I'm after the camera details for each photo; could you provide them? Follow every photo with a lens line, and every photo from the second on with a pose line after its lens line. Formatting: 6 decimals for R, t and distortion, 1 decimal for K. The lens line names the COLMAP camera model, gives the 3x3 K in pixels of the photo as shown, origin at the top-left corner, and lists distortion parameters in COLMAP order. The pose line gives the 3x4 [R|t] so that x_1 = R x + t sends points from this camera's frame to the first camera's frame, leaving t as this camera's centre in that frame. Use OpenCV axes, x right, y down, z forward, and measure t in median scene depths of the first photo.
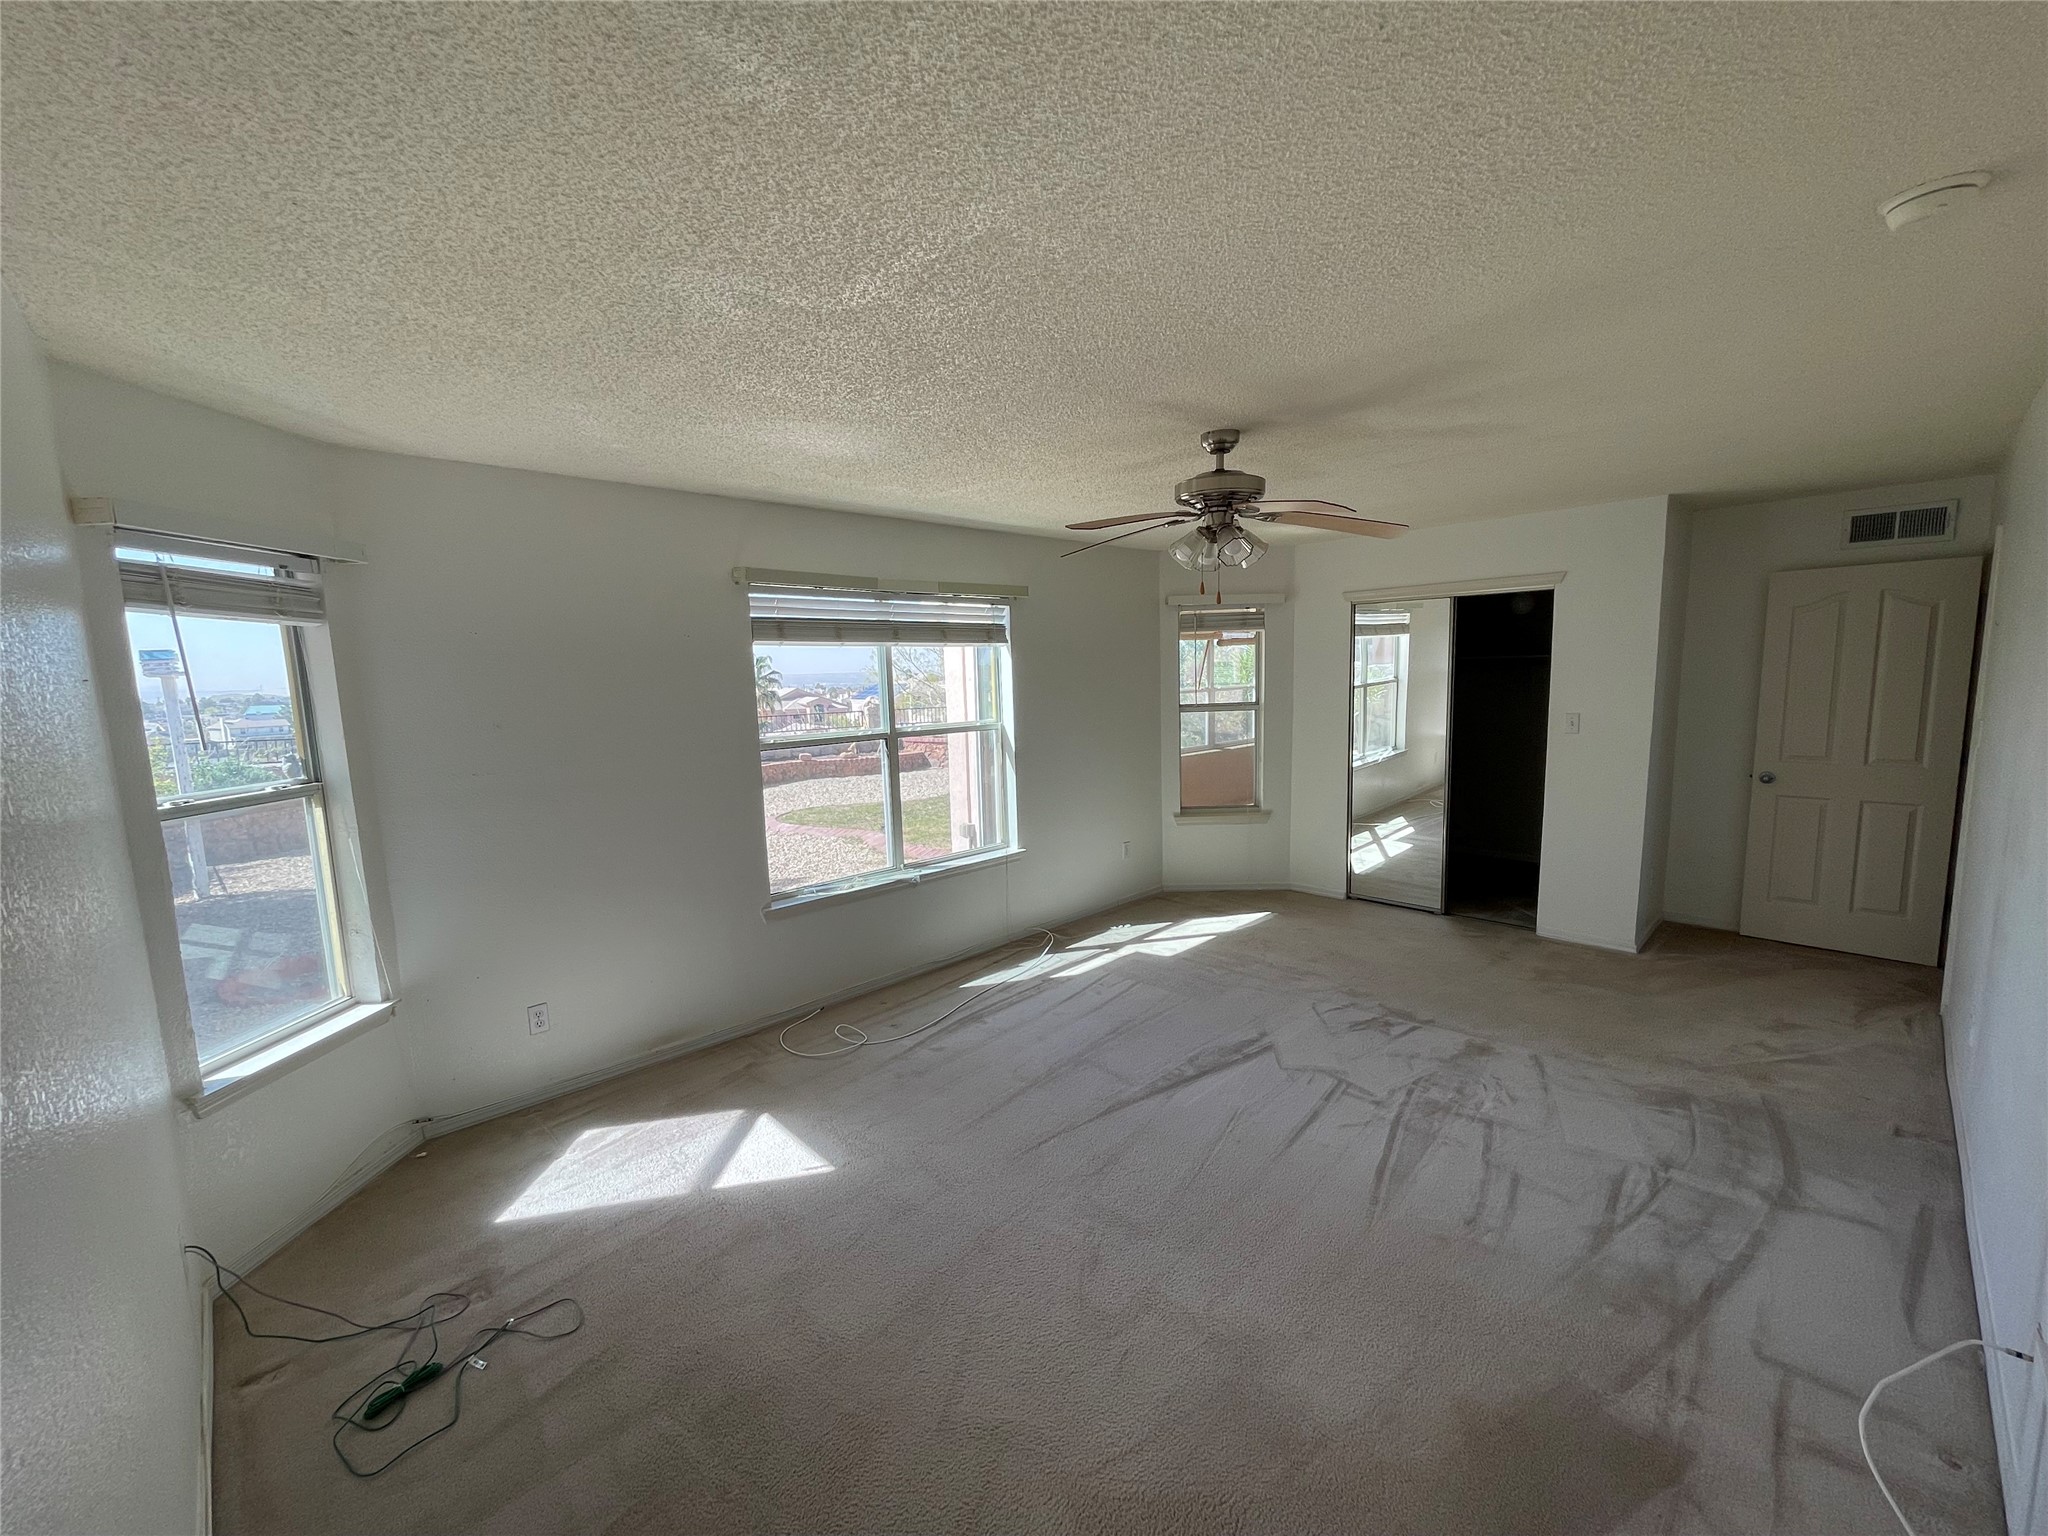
lens RADIAL K [[824.2, 0, 1014.3], [0, 824.2, 768.5], [0, 0, 1]] dist [0.002996, 0.000127]
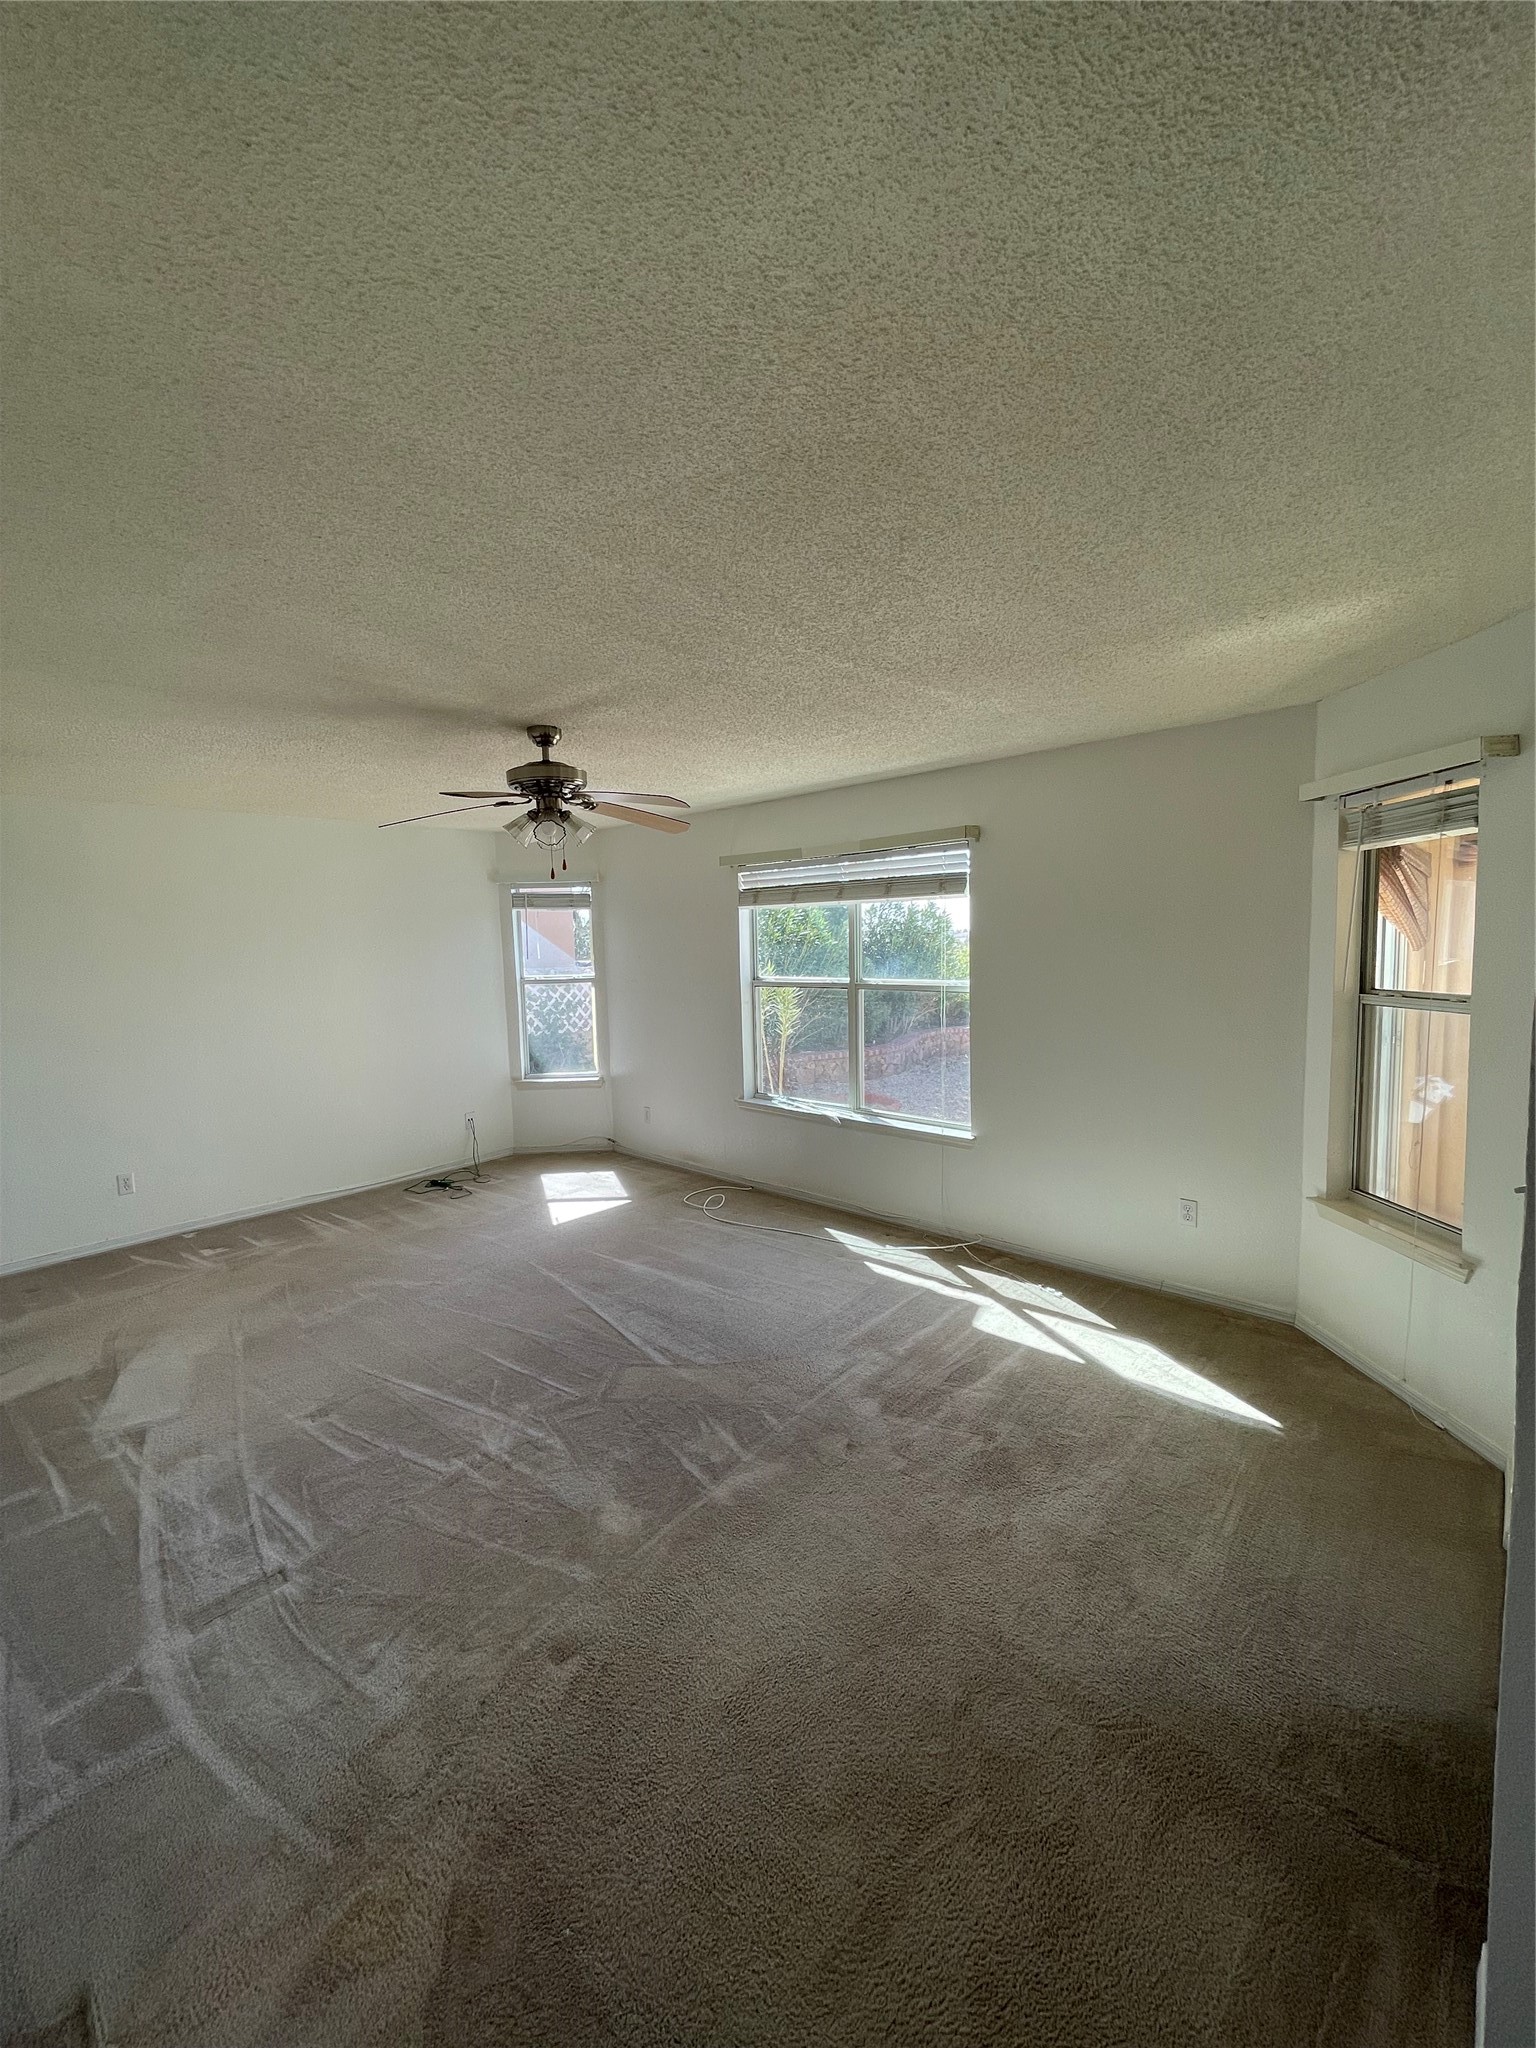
lens RADIAL K [[824.2, 0, 765.1], [0, 824.2, 1027.4], [0, 0, 1]] dist [0.002996, 0.000127]
pose [[0.064687, 0.139242, -0.988143, 0.896555], [-0.083346, 0.987511, 0.133697, -0.118747], [0.994419, 0.073710, 0.075485, 0.784209]]
